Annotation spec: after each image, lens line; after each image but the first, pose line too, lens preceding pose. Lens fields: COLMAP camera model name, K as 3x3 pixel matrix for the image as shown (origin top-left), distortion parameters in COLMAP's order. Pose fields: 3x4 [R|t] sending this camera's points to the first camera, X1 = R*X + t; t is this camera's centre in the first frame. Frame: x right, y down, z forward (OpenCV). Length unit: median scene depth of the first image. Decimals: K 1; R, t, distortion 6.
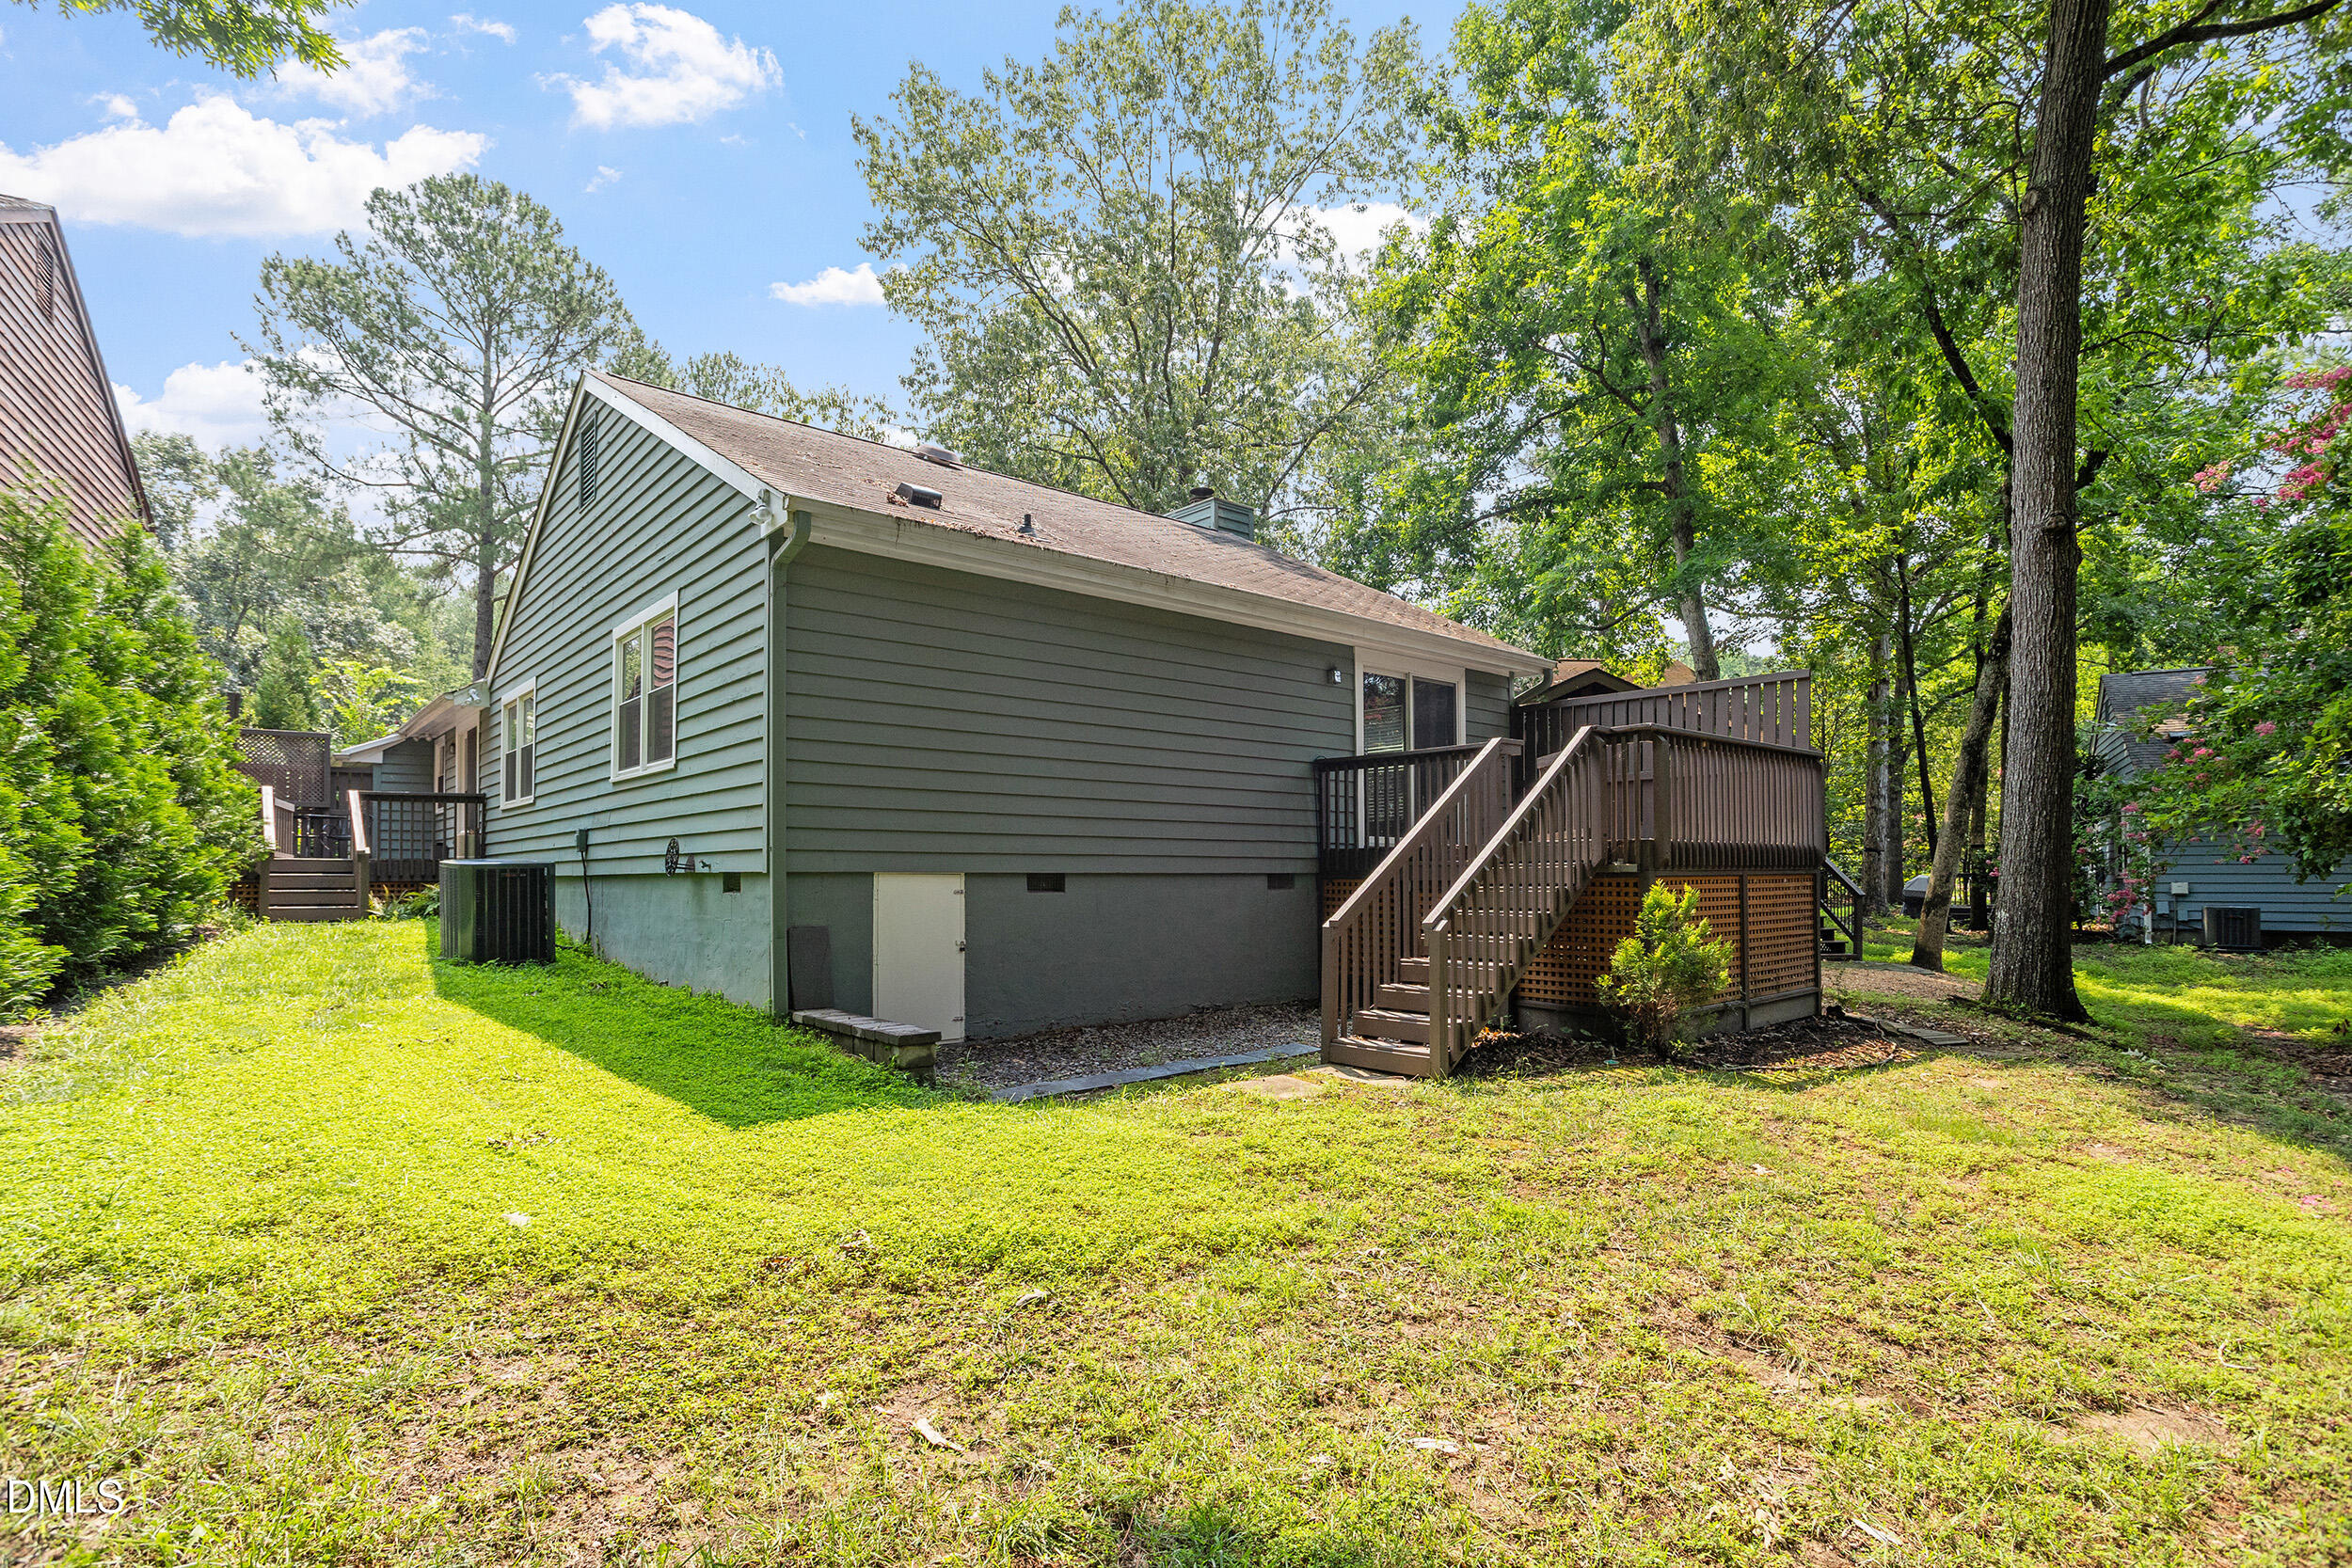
lens RADIAL K [[1126.8, 0, 1173.1], [0, 1126.8, 821.9], [0, 0, 1]] dist [-0.033513, 0.019149]
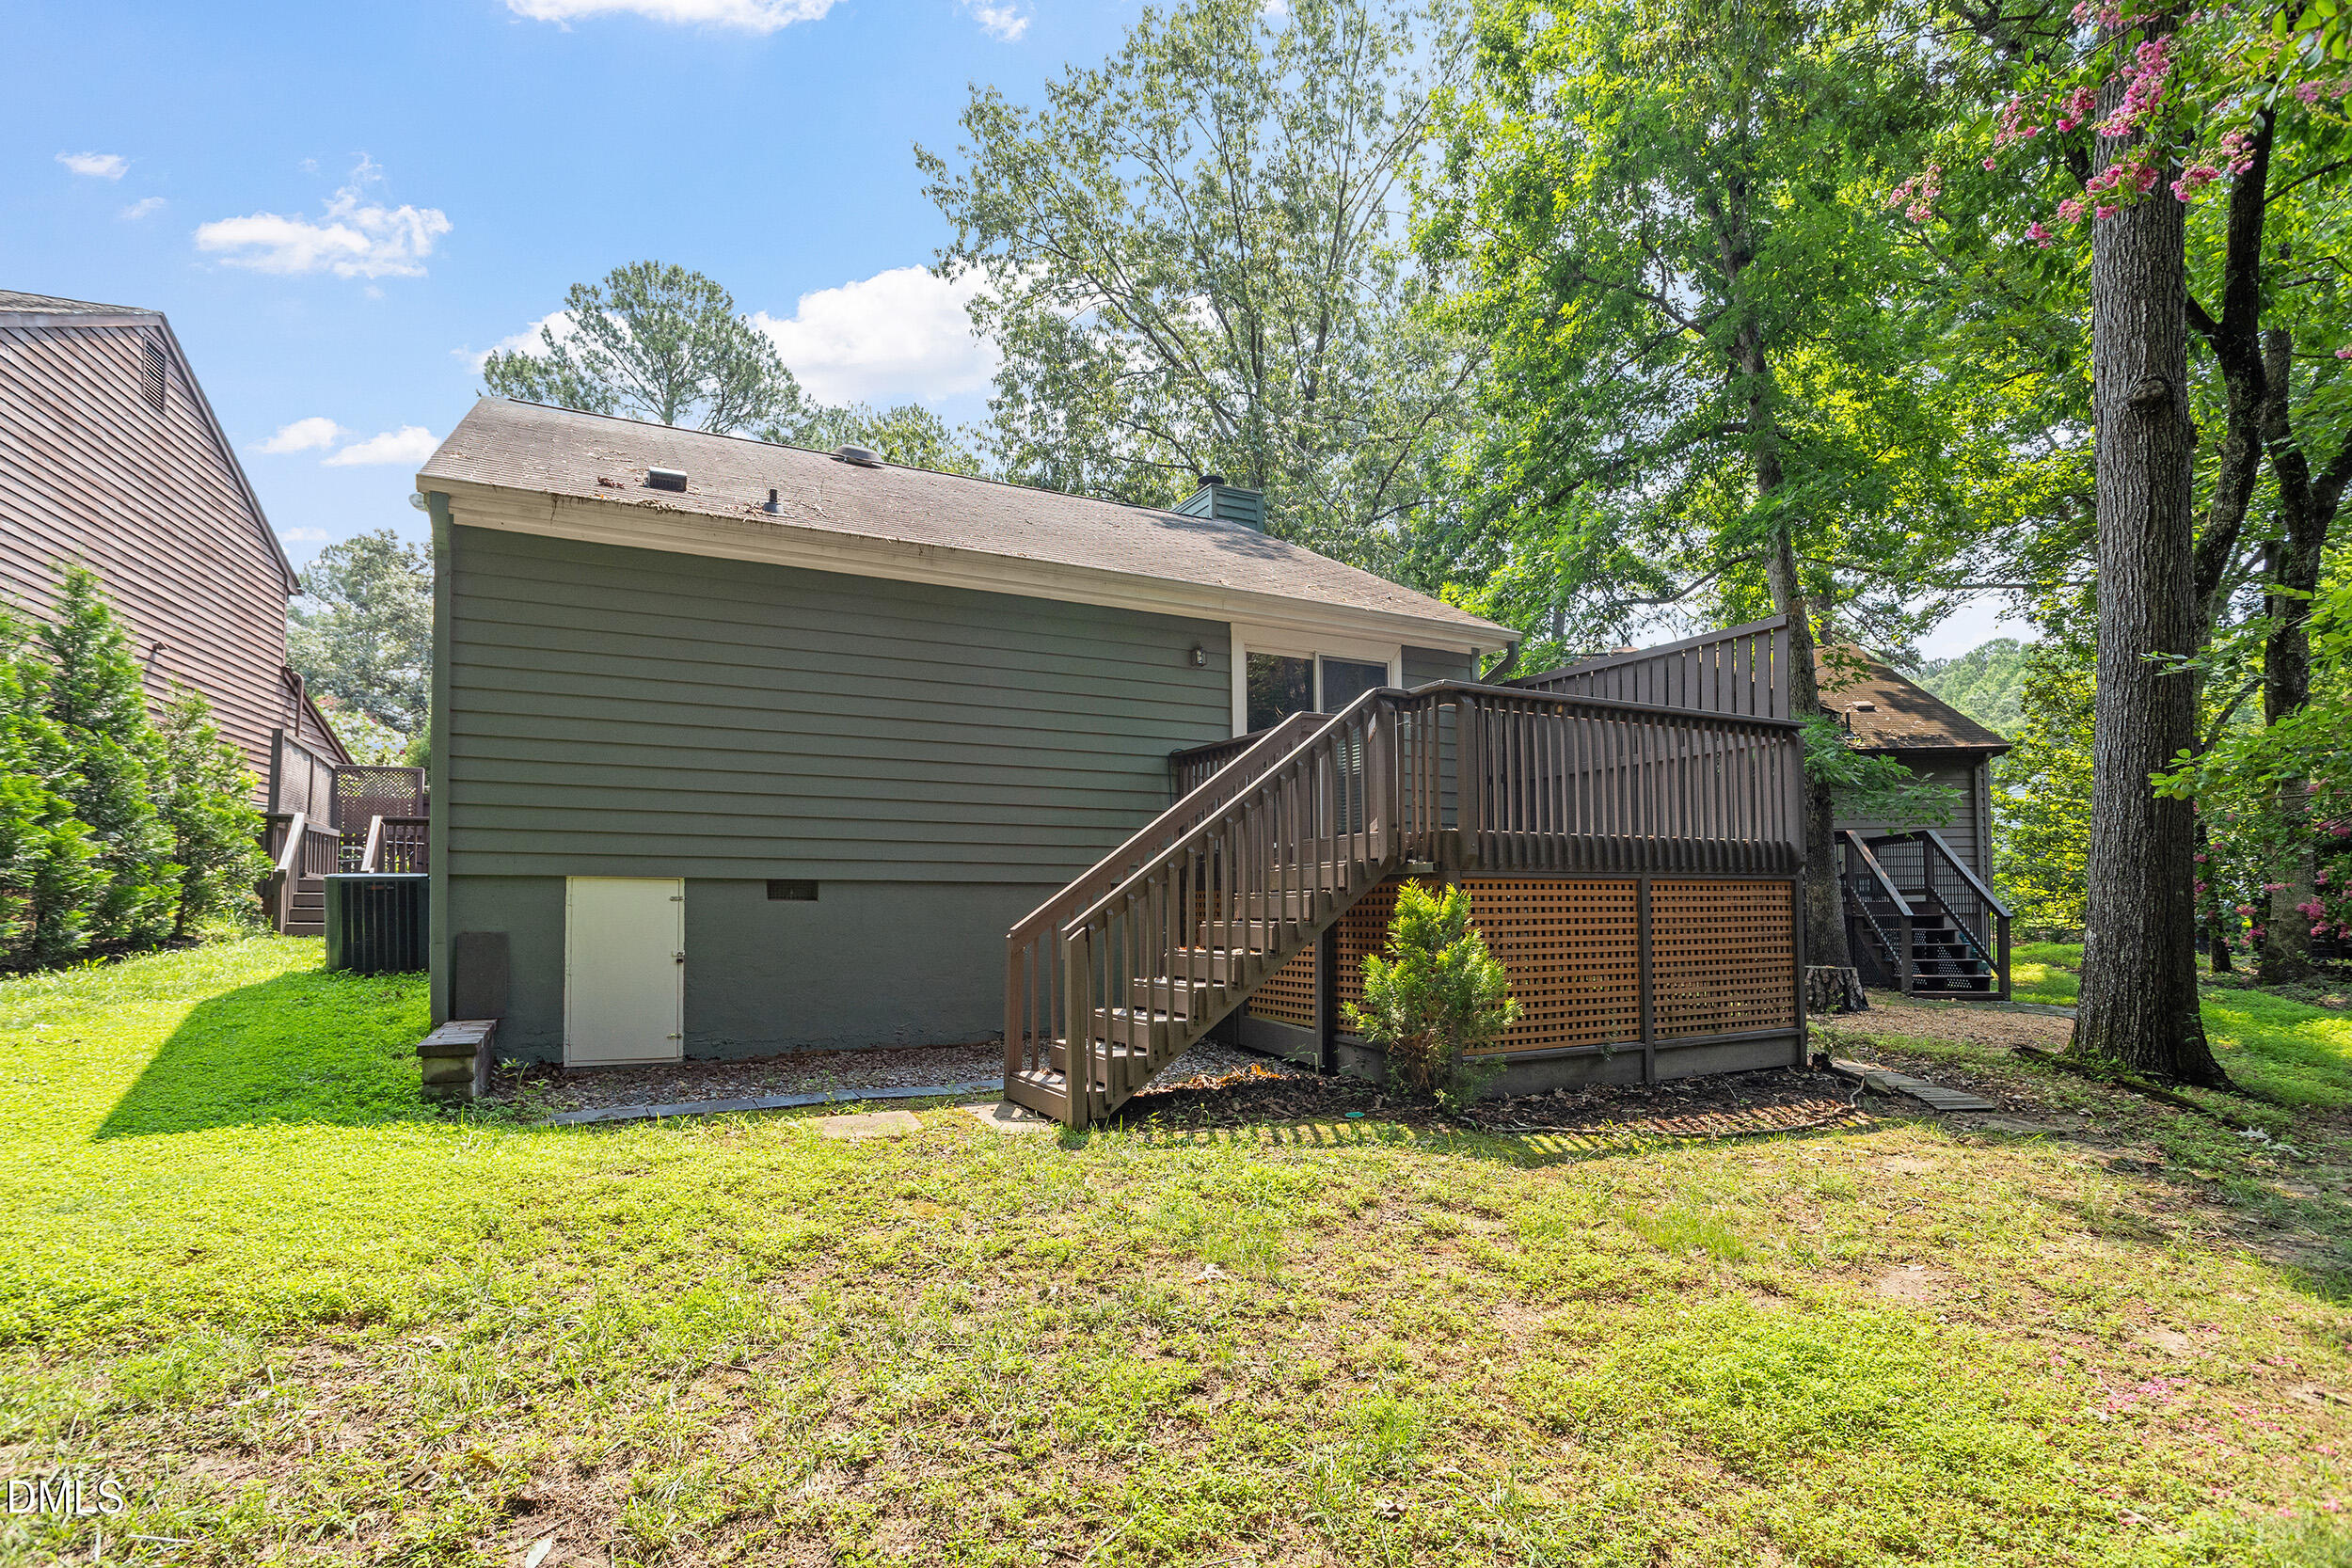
lens RADIAL K [[1127.6, 0, 1175.8], [0, 1127.6, 837.3], [0, 0, 1]] dist [-0.012540, 0.001435]
pose [[0.974820, -0.014289, -0.222535, 0.323828], [0.010786, 0.999798, -0.016948, 0.024952], [0.222732, 0.014121, 0.974777, 0.148588]]
